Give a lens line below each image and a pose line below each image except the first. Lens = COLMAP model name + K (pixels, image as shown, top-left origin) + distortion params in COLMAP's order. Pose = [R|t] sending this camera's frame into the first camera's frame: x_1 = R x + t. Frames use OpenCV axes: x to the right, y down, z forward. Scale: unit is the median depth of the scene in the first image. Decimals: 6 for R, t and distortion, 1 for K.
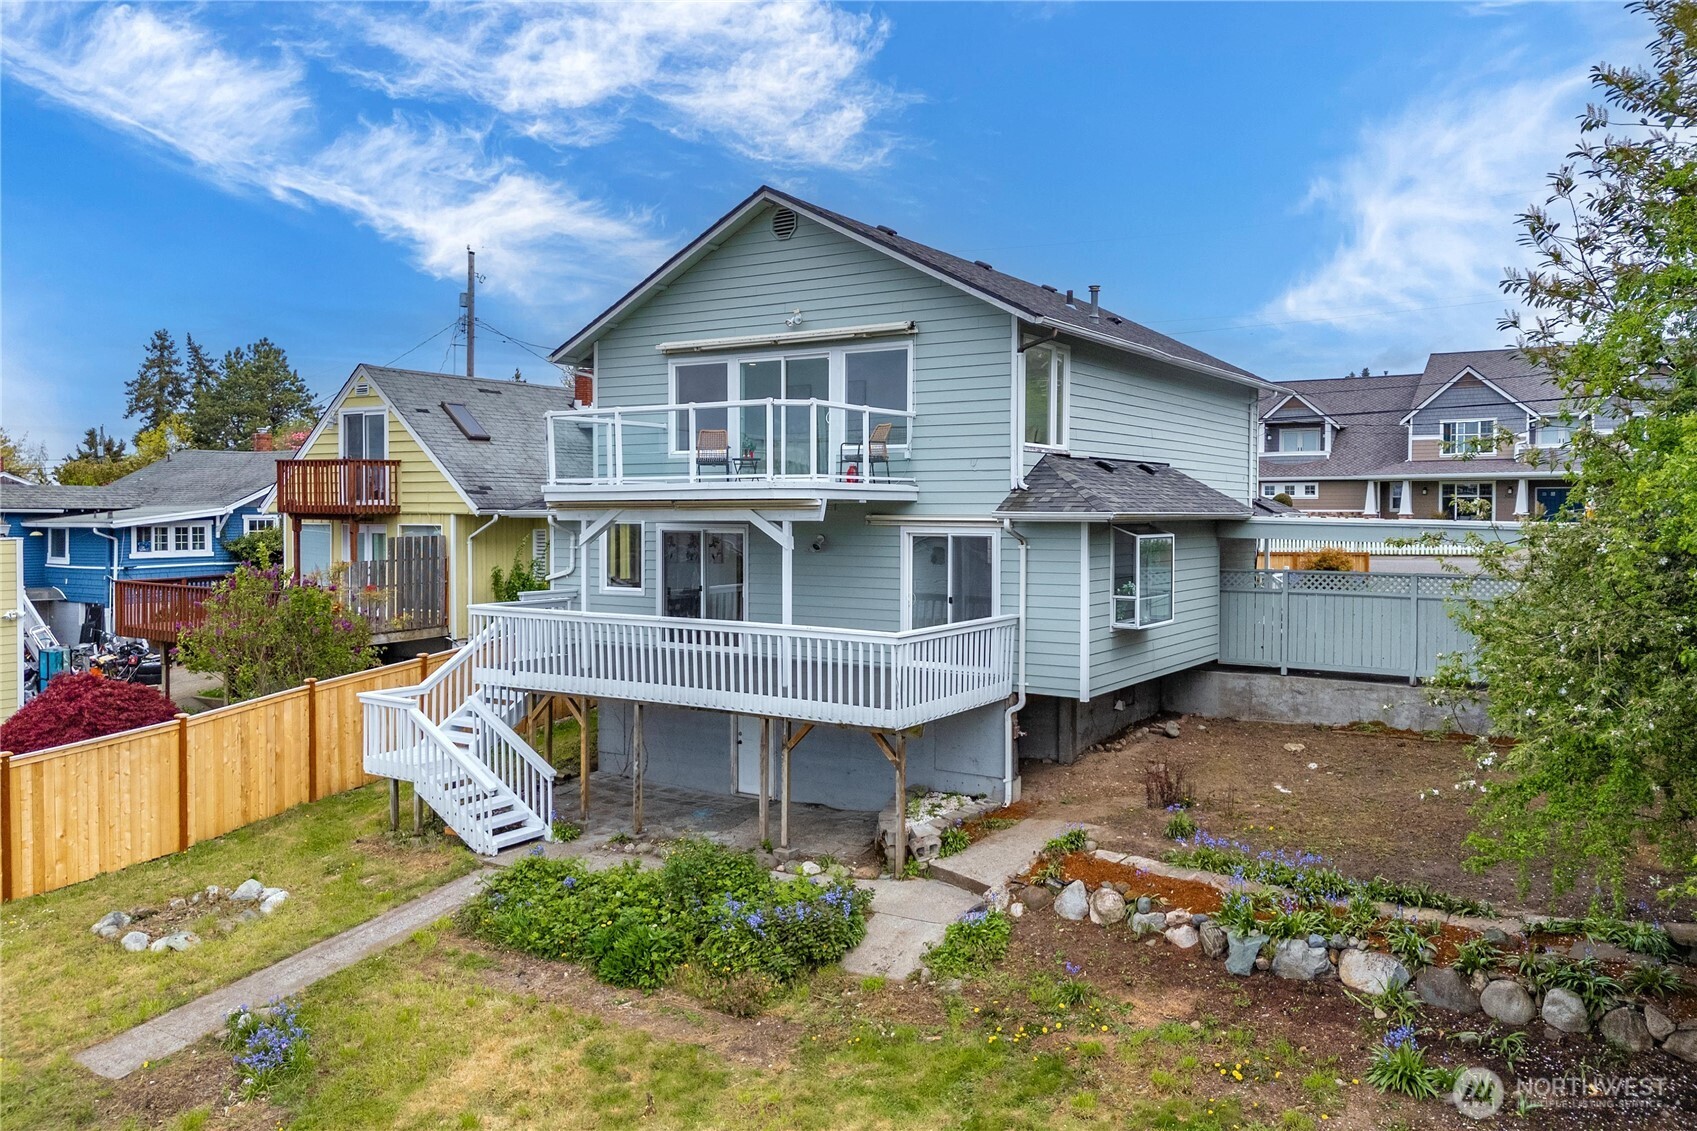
lens RADIAL K [[1294.5, 0, 851.8], [0, 1294.5, 517.6], [0, 0, 1]] dist [0.011530, -0.002567]
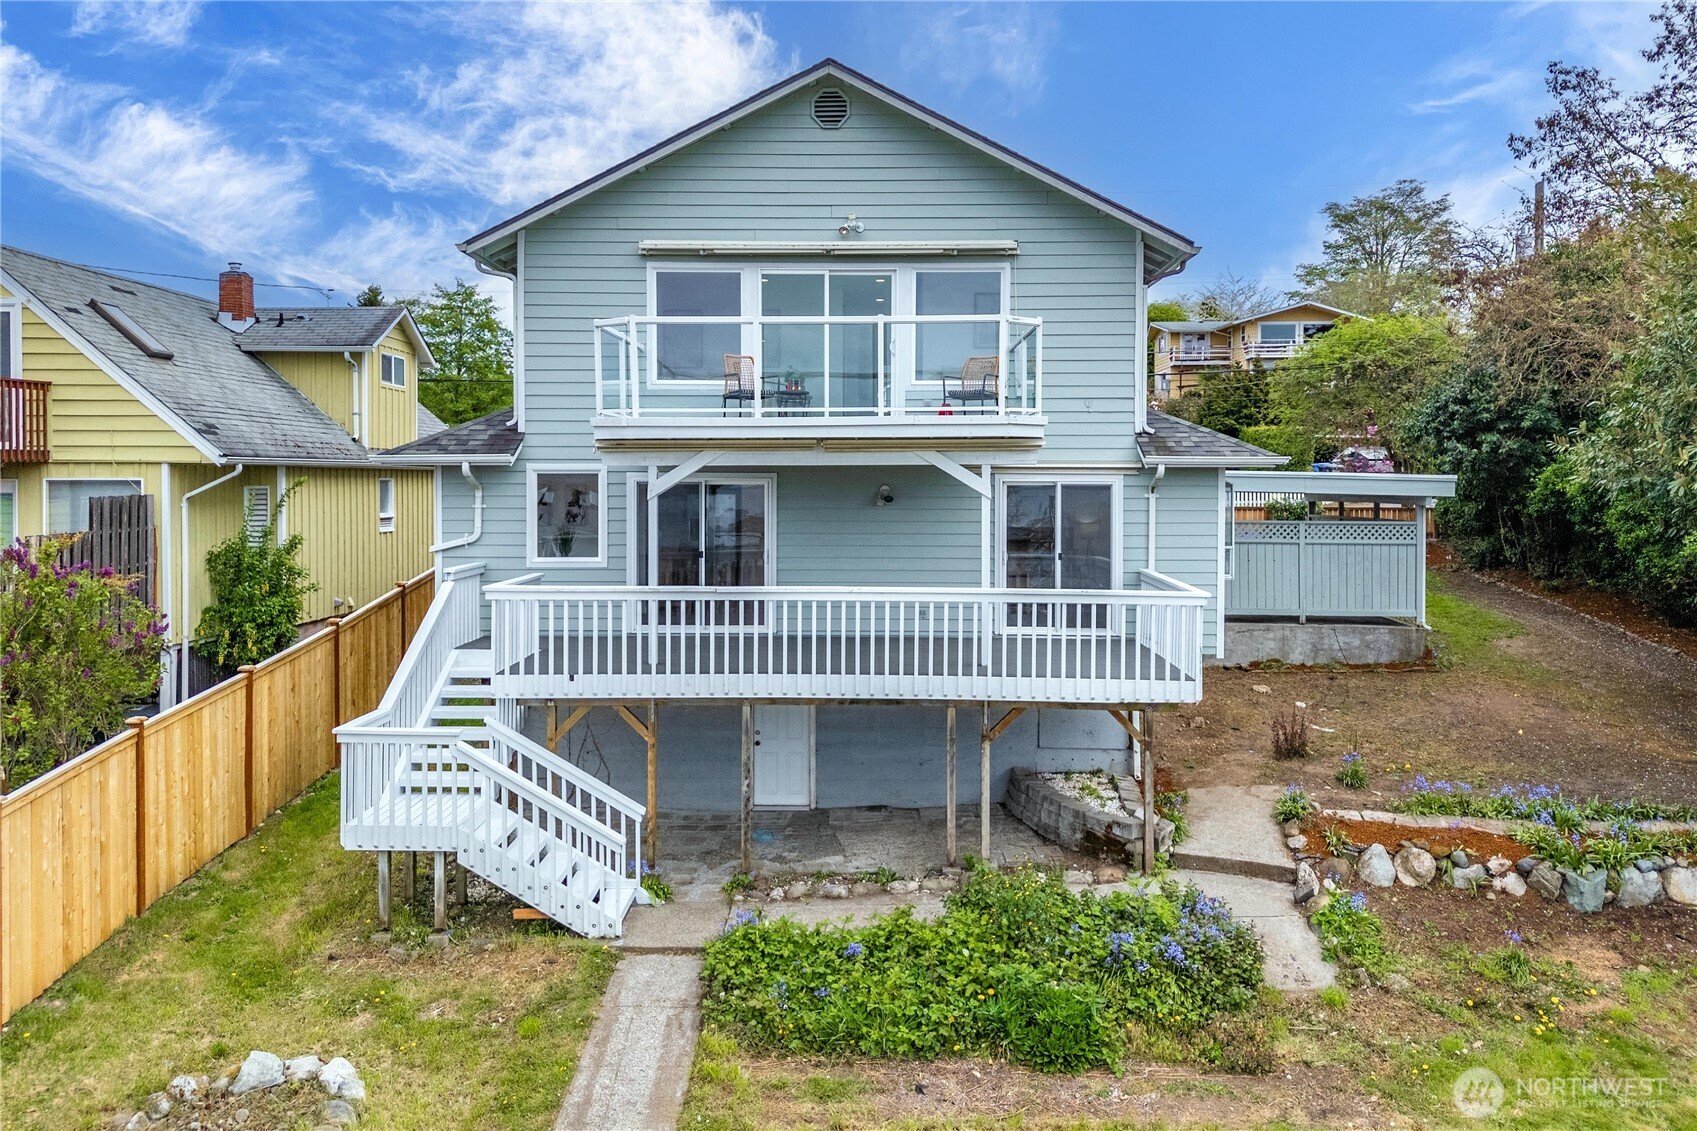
lens RADIAL K [[1290.6, 0, 849.9], [0, 1290.6, 483.4], [0, 0, 1]] dist [0.044244, -0.037095]
pose [[0.849560, -0.002626, 0.527486, -0.486509], [0.002878, 0.999996, 0.000344, 0.011919], [-0.527485, 0.001226, 0.849564, 0.296882]]
